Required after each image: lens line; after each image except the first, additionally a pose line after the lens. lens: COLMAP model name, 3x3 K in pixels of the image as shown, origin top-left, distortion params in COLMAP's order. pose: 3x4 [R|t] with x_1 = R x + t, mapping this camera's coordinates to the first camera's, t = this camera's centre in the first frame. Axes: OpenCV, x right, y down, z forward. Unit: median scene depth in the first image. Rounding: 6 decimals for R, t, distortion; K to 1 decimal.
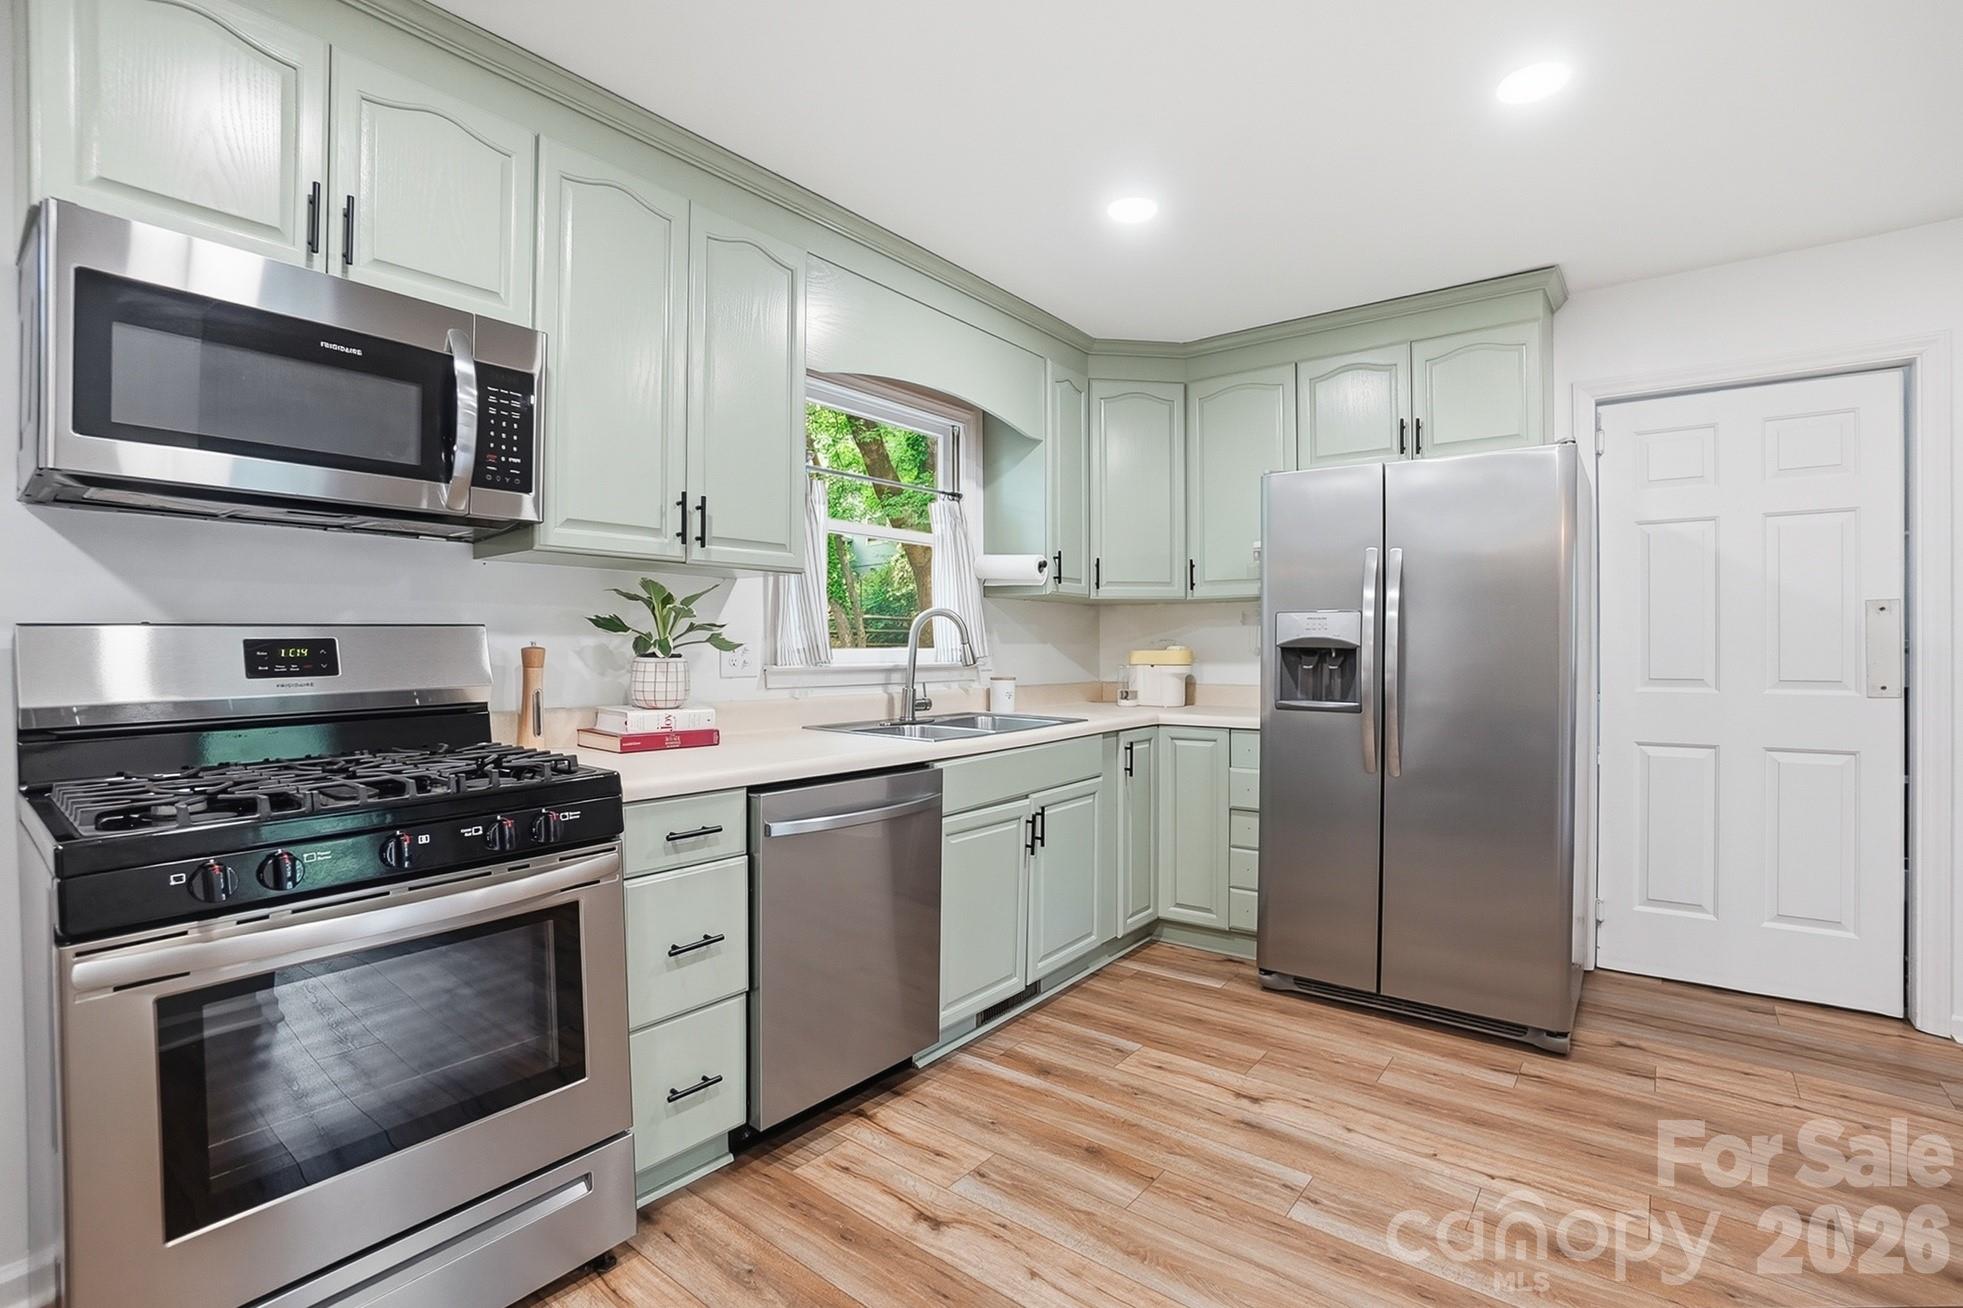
lens RADIAL K [[895.4, 0, 977.4], [0, 895.4, 649.2], [0, 0, 1]] dist [-0.070922, 0.029637]
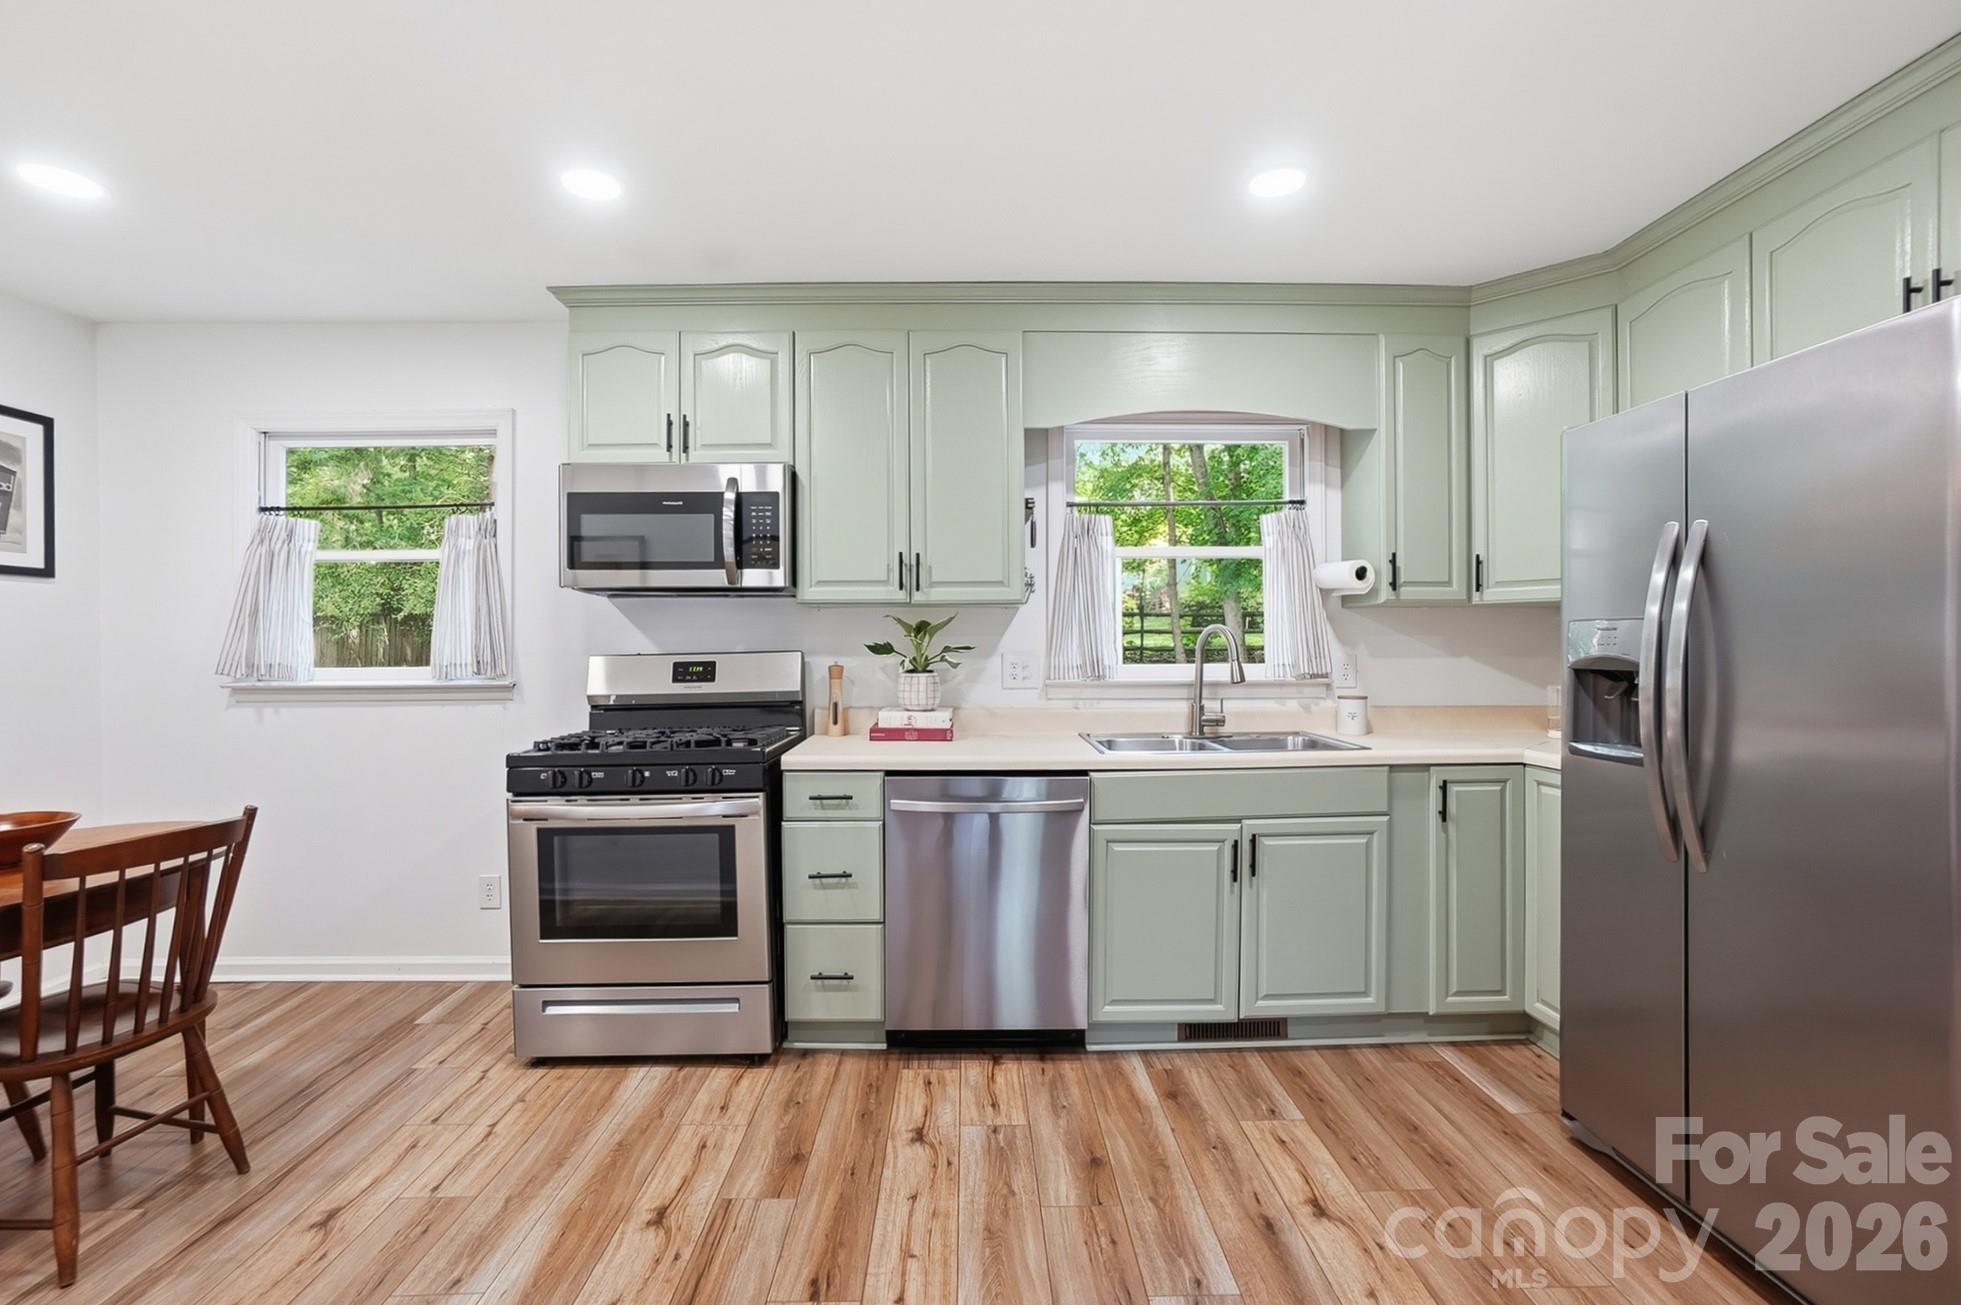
lens RADIAL K [[891.1, 0, 980.5], [0, 891.1, 652.5], [0, 0, 1]] dist [-0.018638, 0.001024]
pose [[0.634625, -0.002074, -0.772818, 0.747100], [0.002533, 0.999997, -0.000603, -0.020273], [0.772816, -0.001575, 0.634628, 0.211187]]
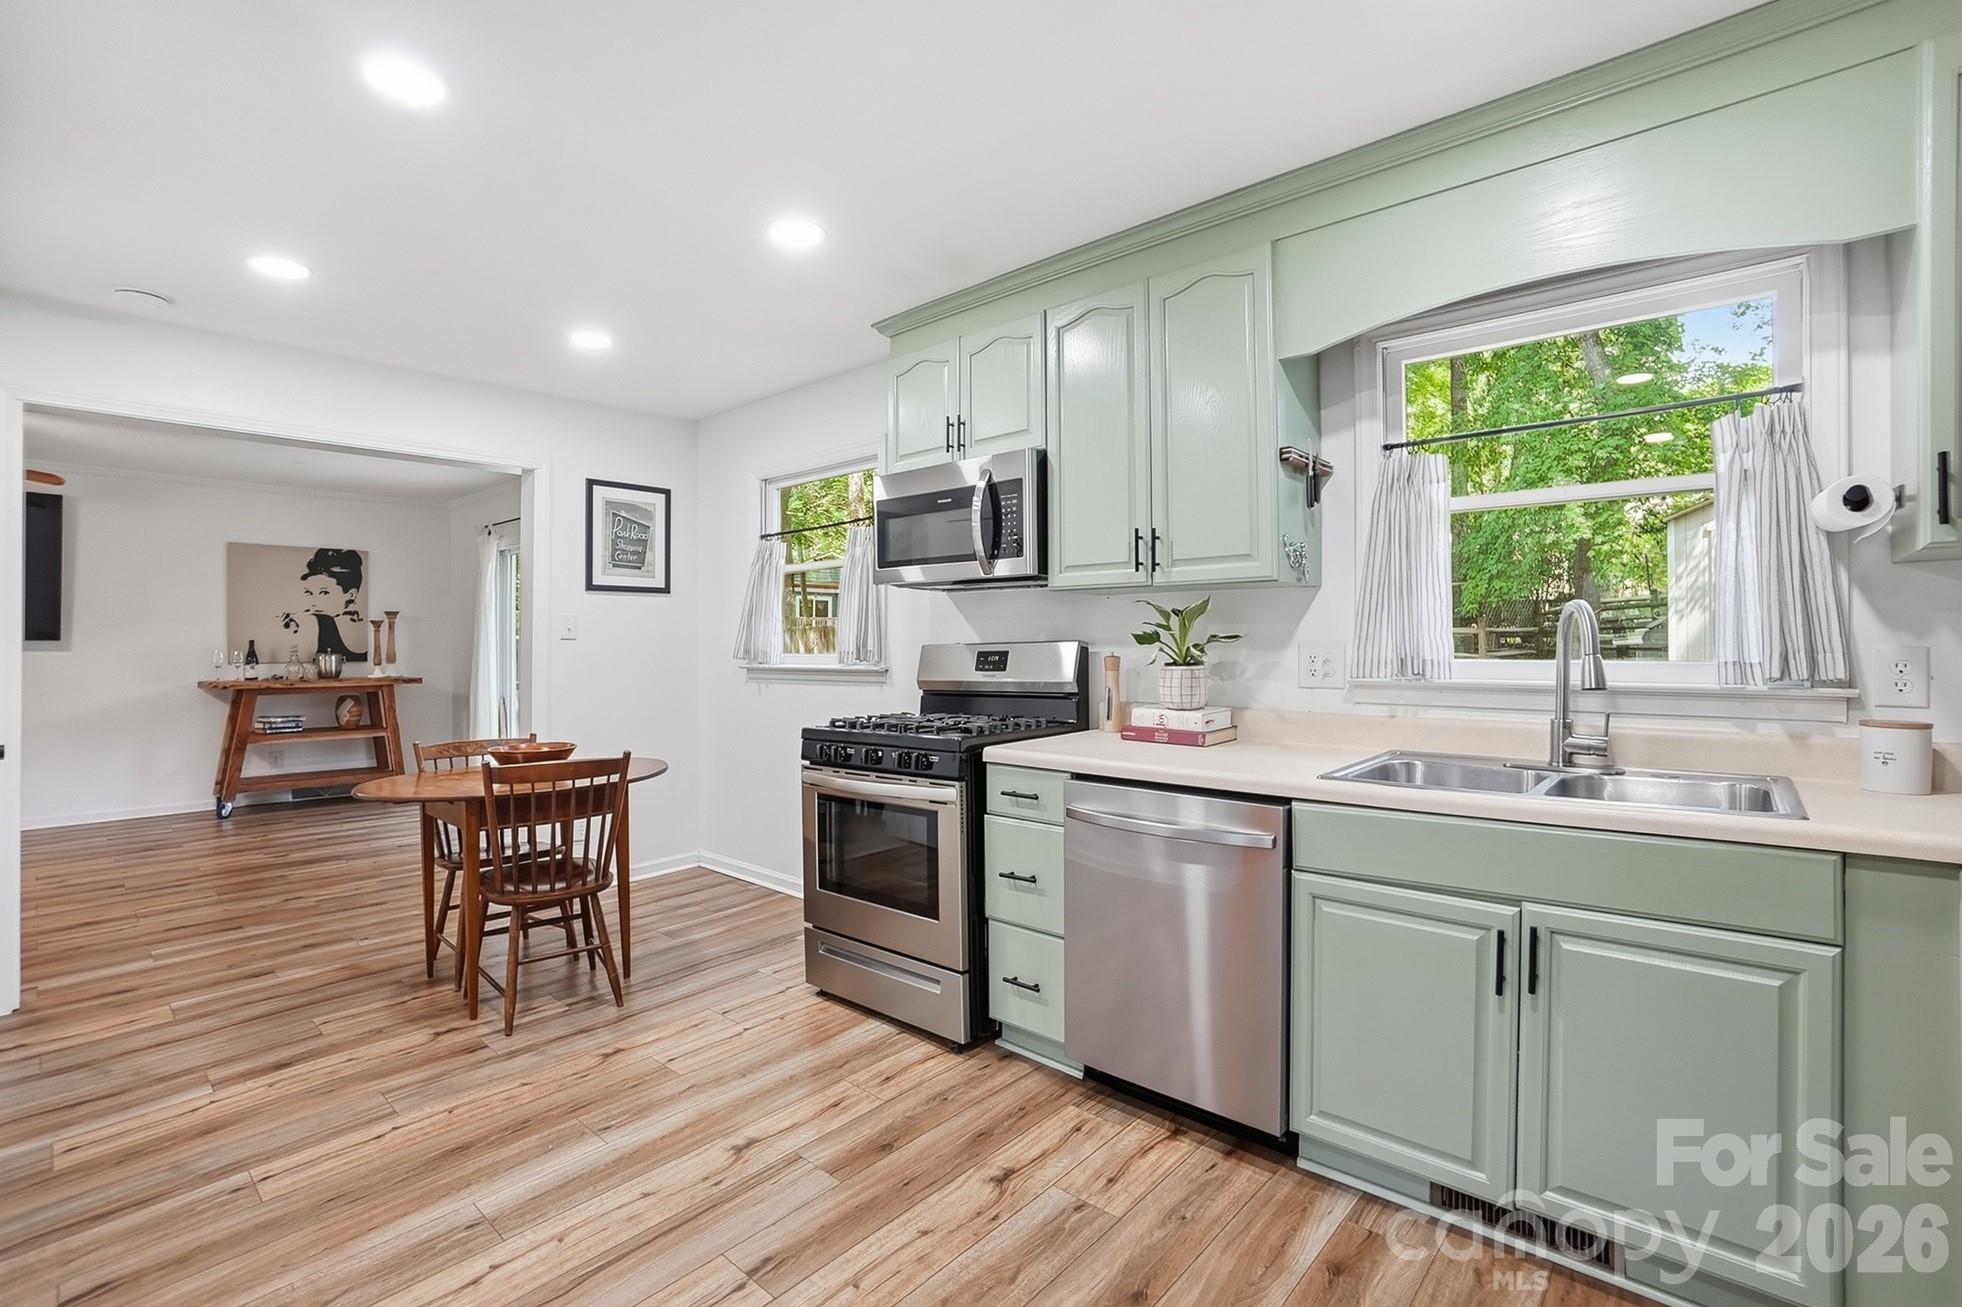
lens RADIAL K [[878.8, 0, 984.8], [0, 878.8, 640.5], [0, 0, 1]] dist [-0.068259, 0.027191]
pose [[-0.047215, -0.006519, -0.998863, 0.805170], [-0.000363, 0.999979, -0.006509, -0.016480], [0.998885, 0.000056, -0.047216, 0.791158]]
